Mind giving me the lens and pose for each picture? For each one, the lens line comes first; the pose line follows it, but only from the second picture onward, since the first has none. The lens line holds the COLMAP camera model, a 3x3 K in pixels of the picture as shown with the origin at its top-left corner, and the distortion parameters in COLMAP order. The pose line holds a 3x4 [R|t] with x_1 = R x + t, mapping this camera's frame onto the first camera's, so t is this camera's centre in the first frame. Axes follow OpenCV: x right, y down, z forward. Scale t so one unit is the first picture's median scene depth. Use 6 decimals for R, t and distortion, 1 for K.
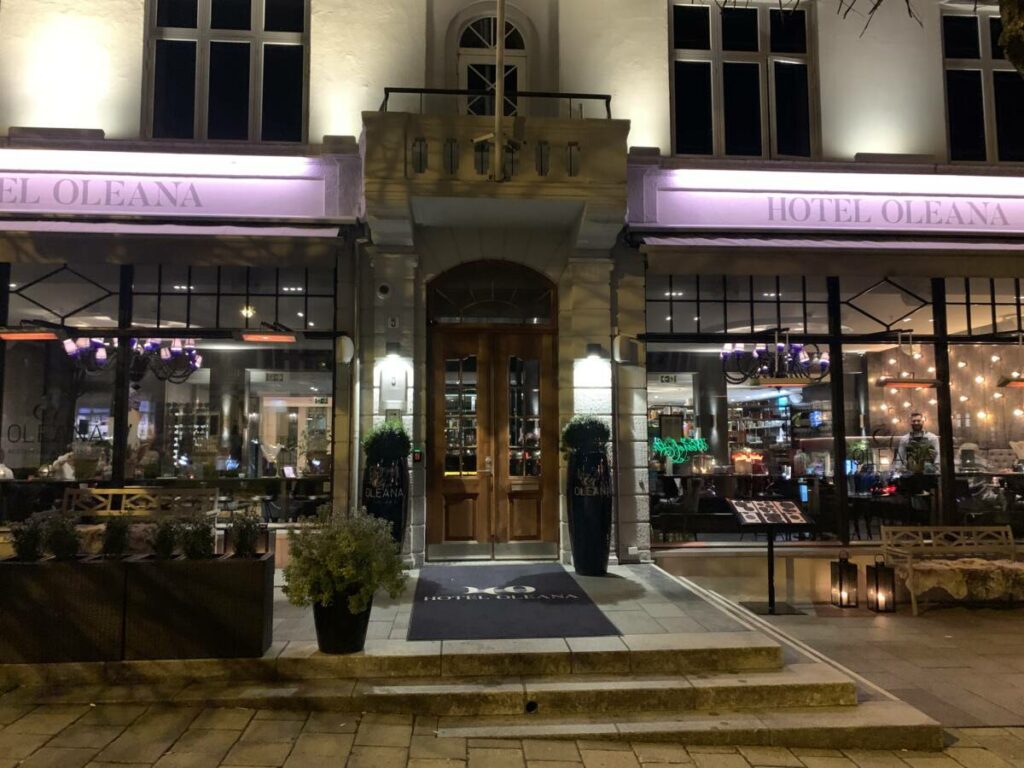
lens RADIAL K [[776.8, 0, 507.1], [0, 776.8, 387.7], [0, 0, 1]] dist [0.045496, -0.049884]
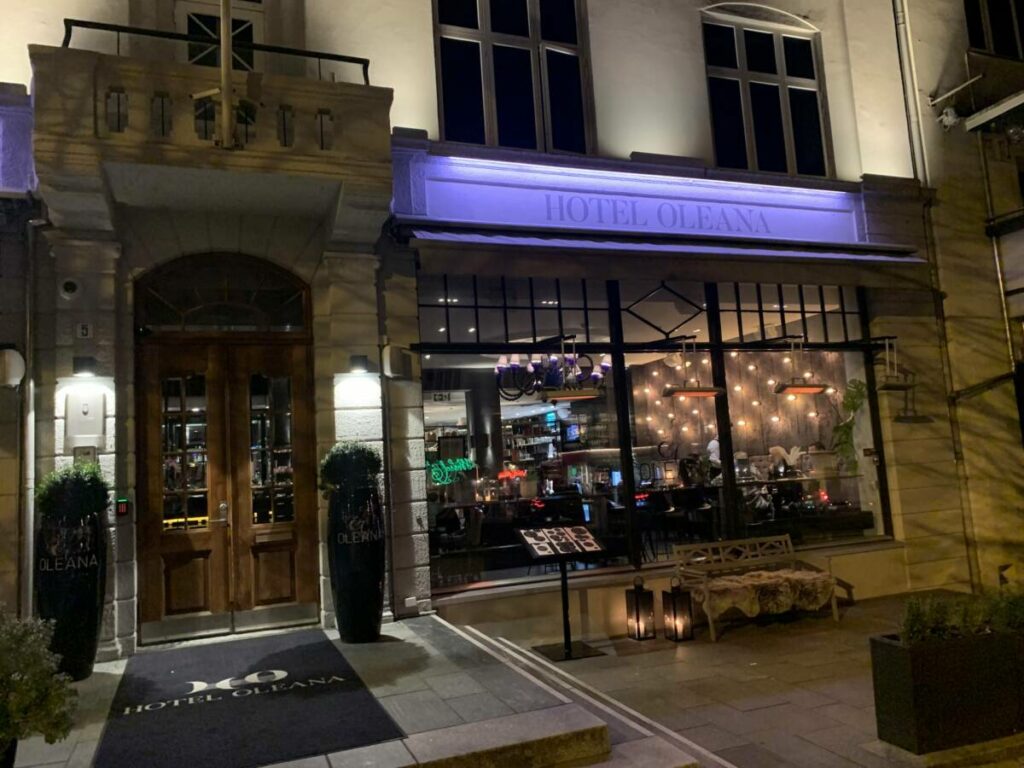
lens RADIAL K [[776.8, 0, 519.5], [0, 776.8, 376.2], [0, 0, 1]] dist [0.045496, -0.049884]
pose [[0.950115, -0.020838, 0.311203, 0.016342], [0.034374, 0.998684, -0.038072, 0.003299], [-0.310000, 0.046870, 0.949581, 0.155276]]
